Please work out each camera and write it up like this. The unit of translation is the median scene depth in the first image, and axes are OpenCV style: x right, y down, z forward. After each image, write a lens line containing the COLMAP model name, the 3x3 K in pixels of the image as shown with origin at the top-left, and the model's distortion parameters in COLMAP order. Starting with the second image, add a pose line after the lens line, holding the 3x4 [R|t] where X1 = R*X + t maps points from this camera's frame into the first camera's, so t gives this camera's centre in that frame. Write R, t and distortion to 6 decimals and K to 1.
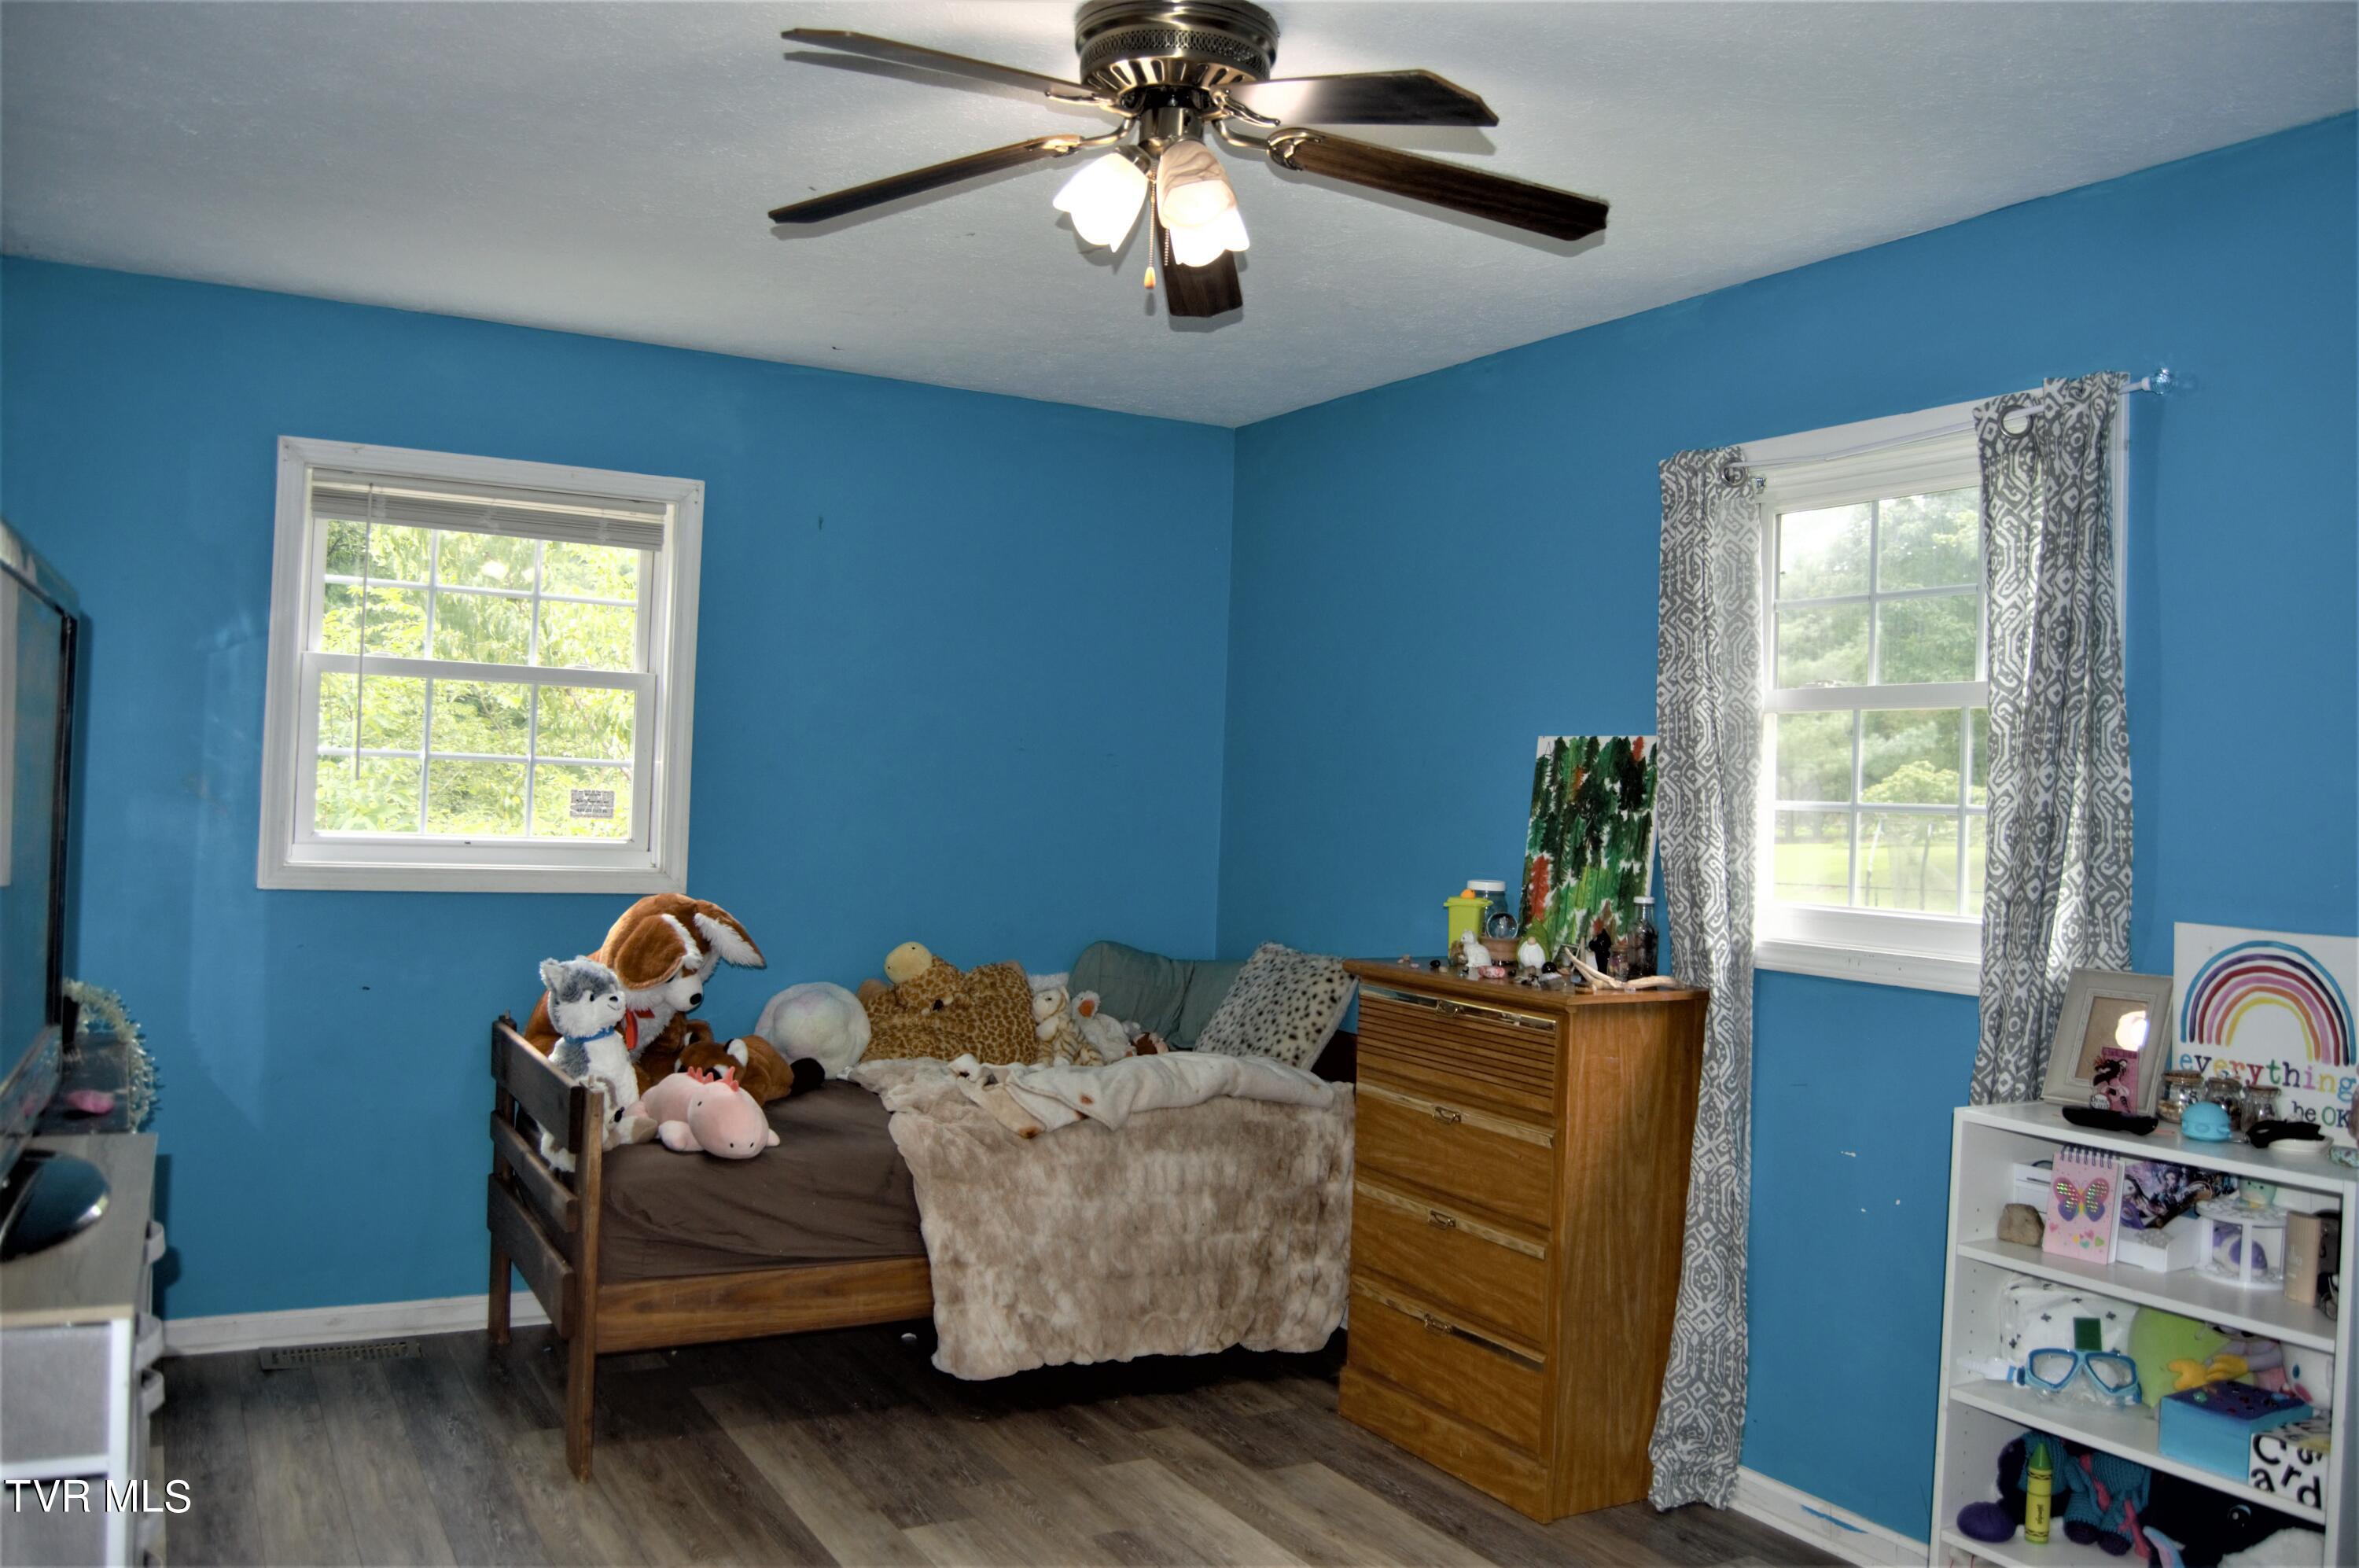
lens RADIAL K [[1869.3, 0, 1220.3], [0, 1869.3, 746.1], [0, 0, 1]] dist [-0.104521, 0.043238]
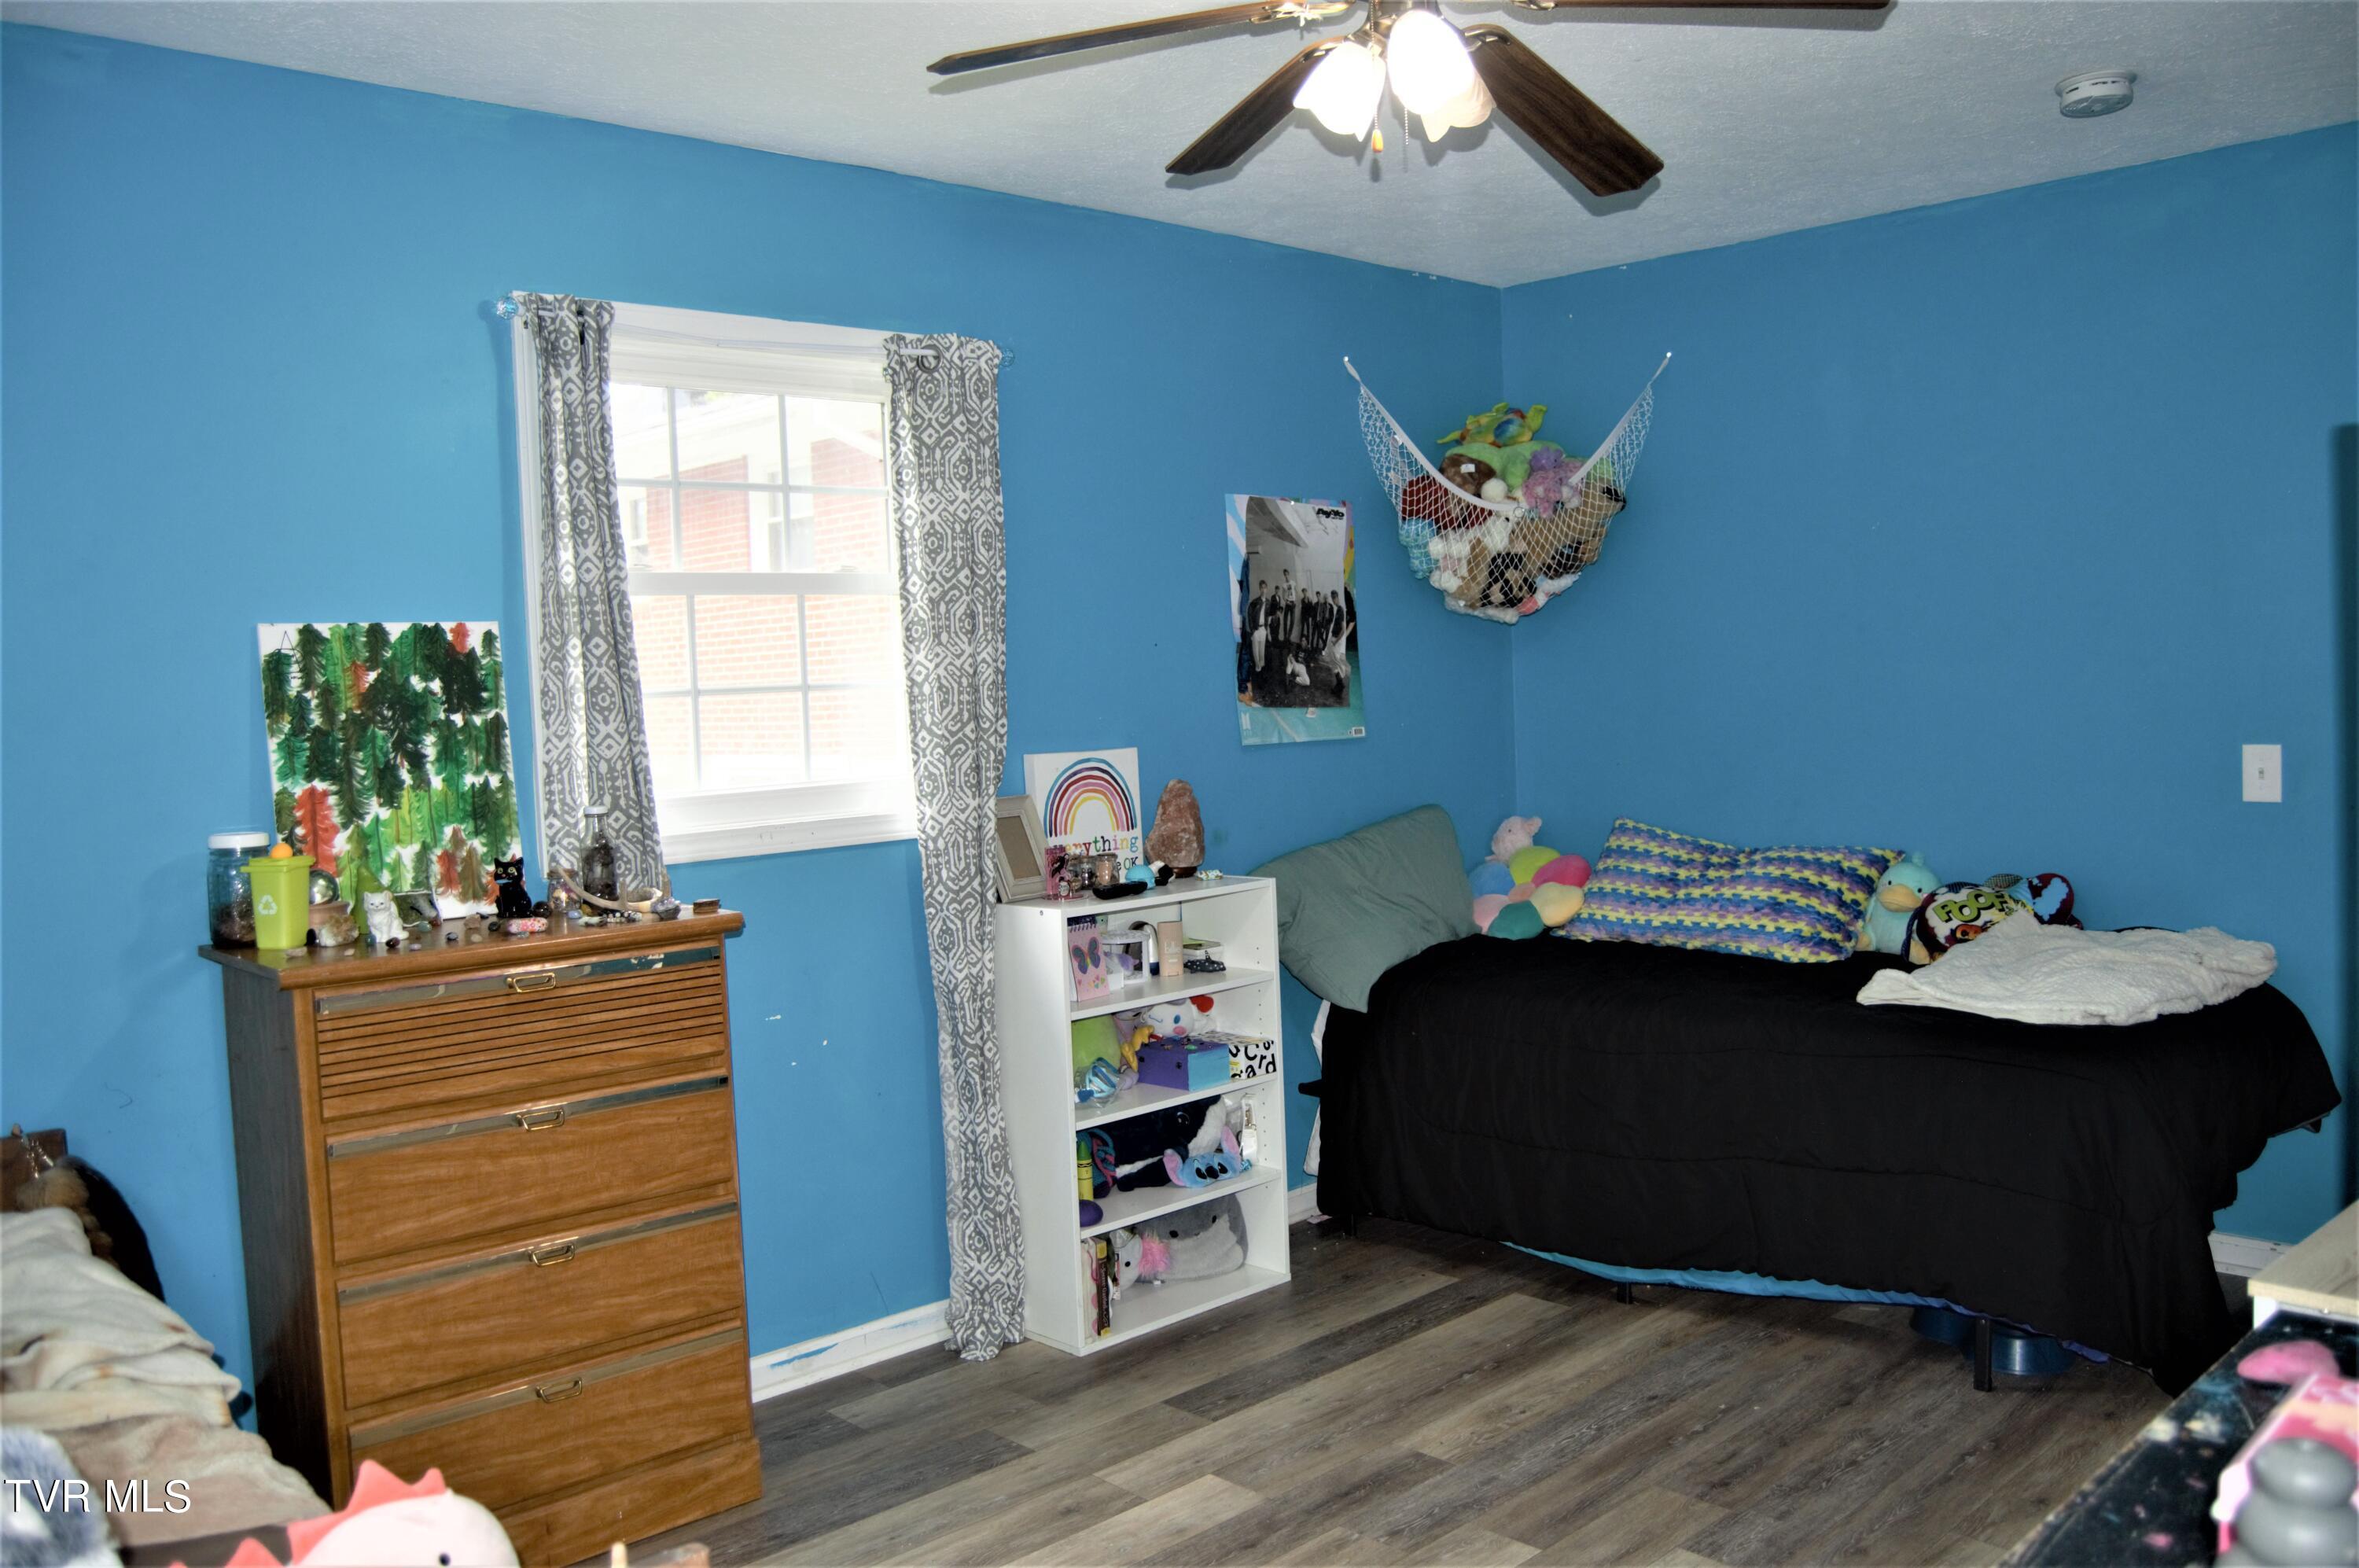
lens RADIAL K [[1869.3, 0, 1220.3], [0, 1869.3, 746.1], [0, 0, 1]] dist [-0.104521, 0.043238]
pose [[-0.233240, -0.069060, 0.969964, -0.630526], [0.003806, 0.997402, 0.071929, -0.007707], [-0.972412, 0.020469, -0.232371, 0.851238]]
